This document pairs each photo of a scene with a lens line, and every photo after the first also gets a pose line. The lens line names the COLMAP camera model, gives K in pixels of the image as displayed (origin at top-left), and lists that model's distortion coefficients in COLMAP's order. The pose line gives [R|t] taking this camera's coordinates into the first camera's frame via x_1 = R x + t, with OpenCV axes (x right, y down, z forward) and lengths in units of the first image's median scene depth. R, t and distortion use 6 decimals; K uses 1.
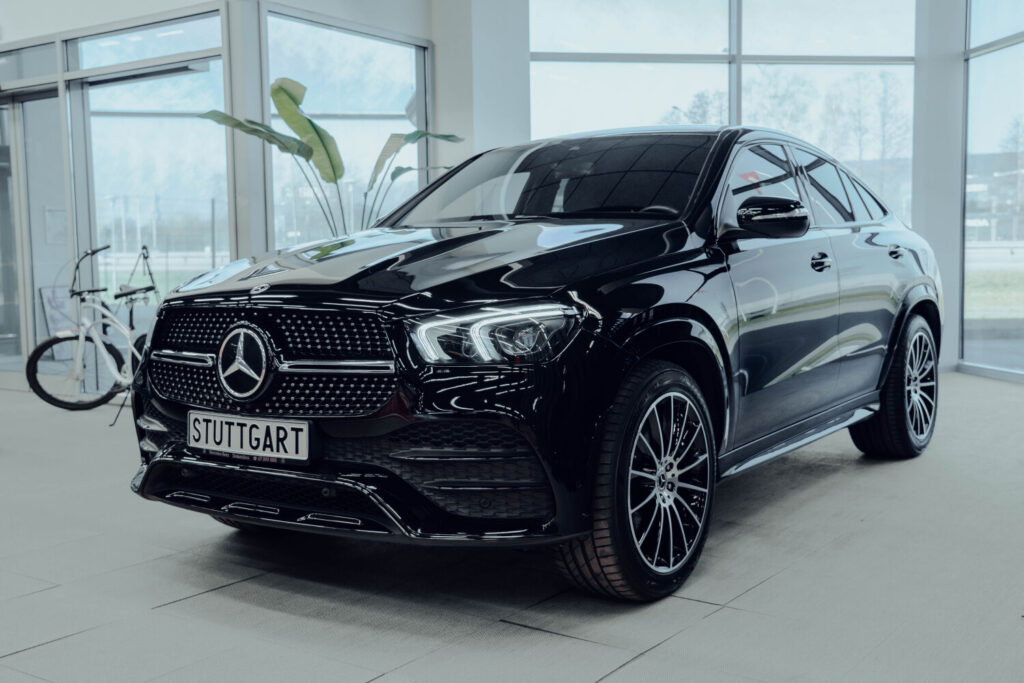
lens RADIAL K [[1049.4, 0, 508.0], [0, 1049.4, 344.0], [0, 0, 1]] dist [0.048884, 0.000000]
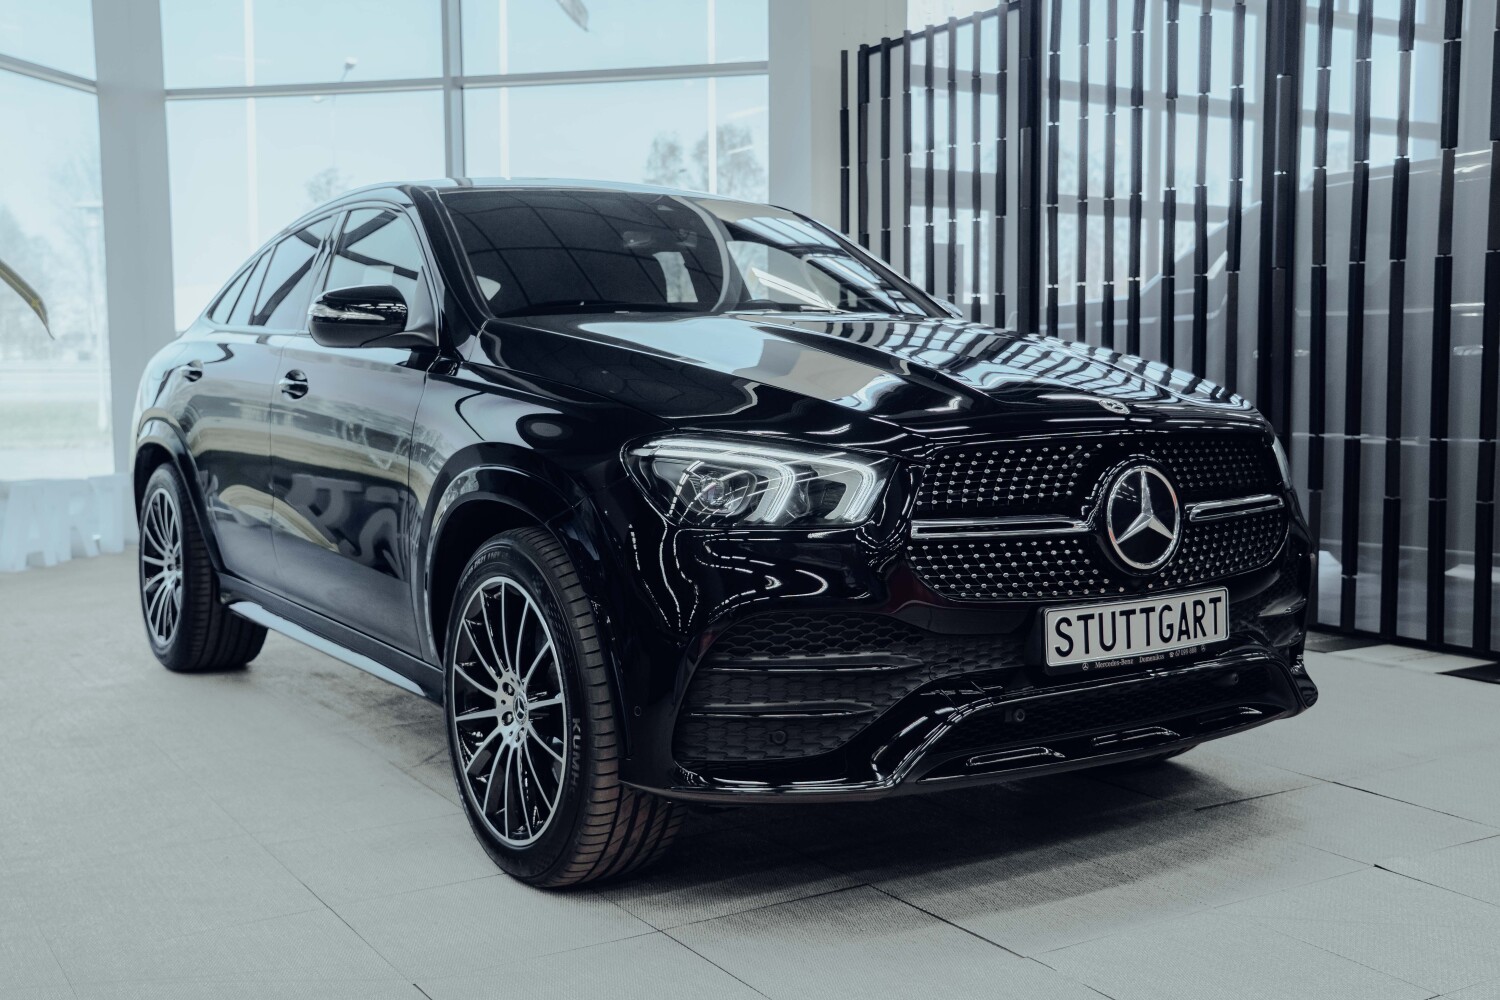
lens RADIAL K [[1568.1, 0, 744.1], [0, 1568.1, 505.1], [0, 0, 1]] dist [0.010762, 0.000000]
pose [[0.388474, -0.064073, 0.919229, -1.267184], [0.074032, 0.996525, 0.038175, -0.046801], [-0.918481, 0.053223, 0.391867, 0.845330]]
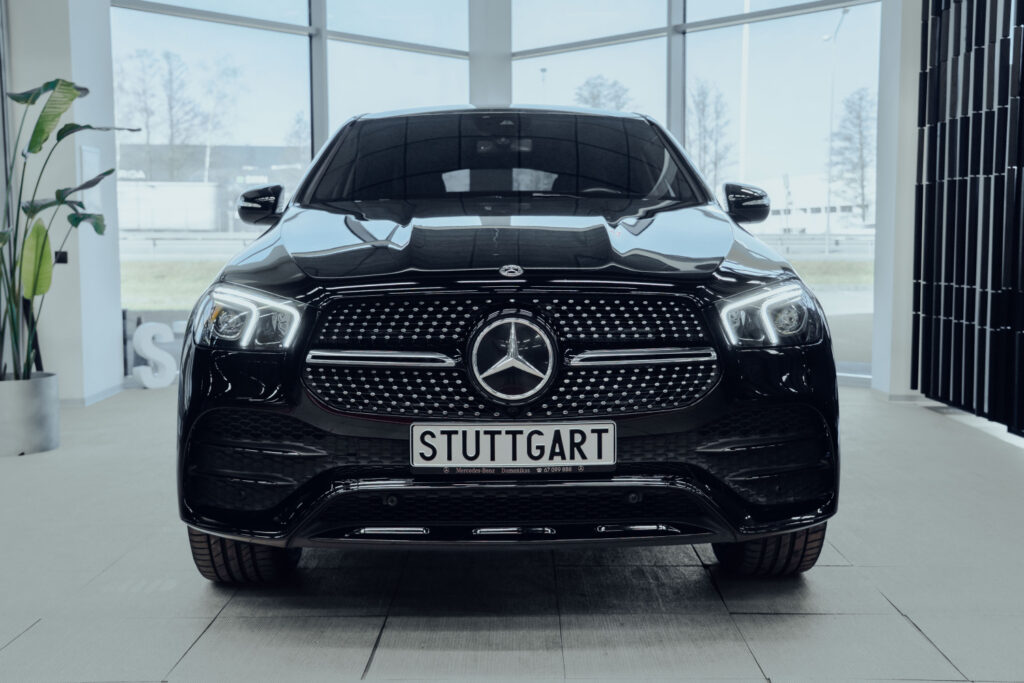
lens RADIAL K [[1140.4, 0, 494.9], [0, 1140.4, 348.2], [0, 0, 1]] dist [0.040625, 0.000000]
pose [[0.822473, -0.039893, 0.567404, -0.782609], [0.037524, 0.999170, 0.015857, -0.005557], [-0.567565, 0.008250, 0.823287, 0.260225]]
